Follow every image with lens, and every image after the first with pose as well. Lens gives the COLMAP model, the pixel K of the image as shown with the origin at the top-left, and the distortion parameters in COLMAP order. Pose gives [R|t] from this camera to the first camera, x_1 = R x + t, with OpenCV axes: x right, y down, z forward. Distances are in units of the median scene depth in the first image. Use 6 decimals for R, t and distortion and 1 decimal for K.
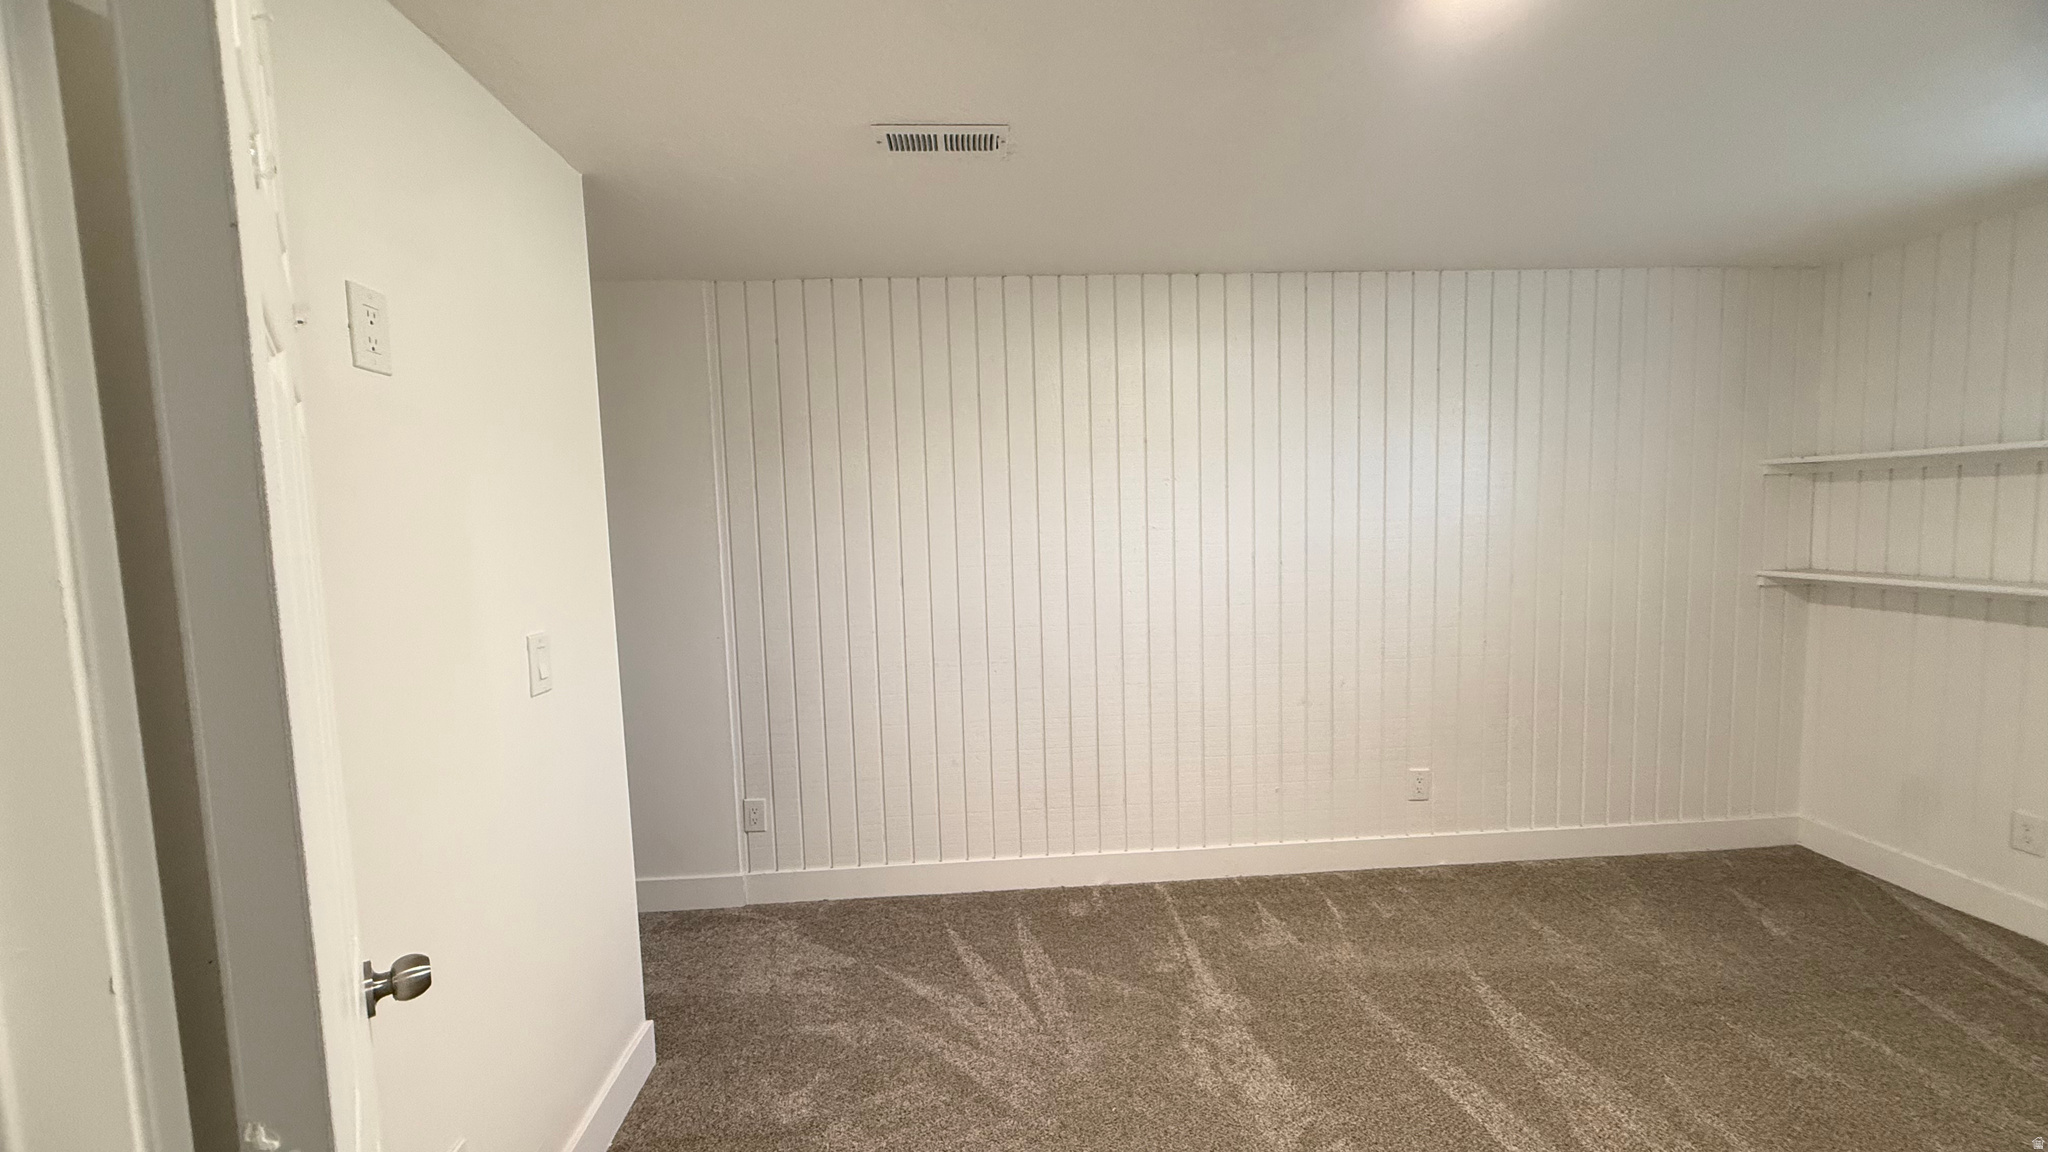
lens RADIAL K [[815.5, 0, 1021.1], [0, 815.5, 581.1], [0, 0, 1]] dist [0.003426, 0.000542]
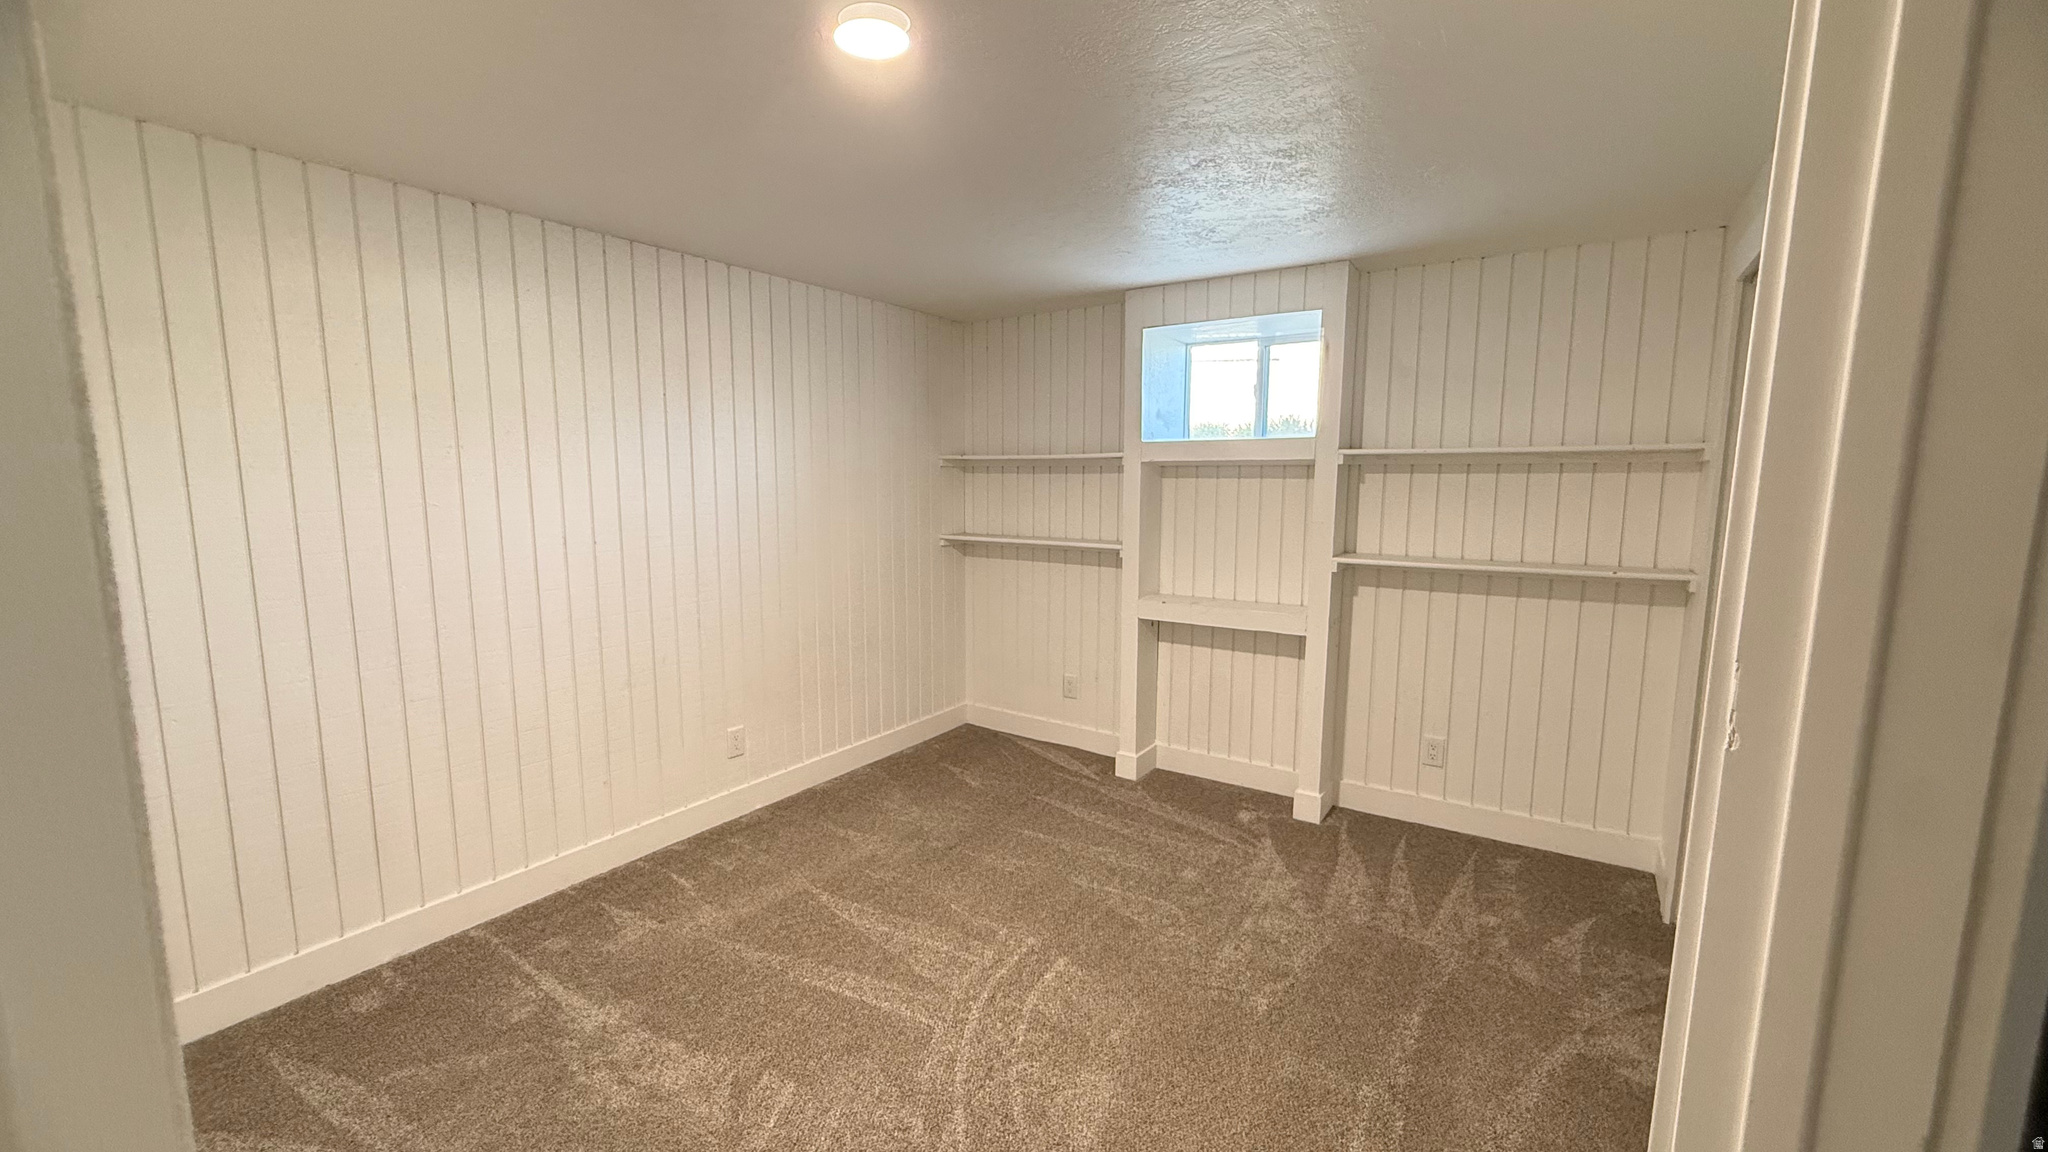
lens RADIAL K [[815.5, 0, 1021.0], [0, 815.5, 577.2], [0, 0, 1]] dist [0.003426, 0.000542]
pose [[0.615763, -0.070559, 0.784766, -0.135415], [0.044725, 0.997507, 0.054593, -0.013293], [-0.786661, 0.001483, 0.617383, 0.039901]]
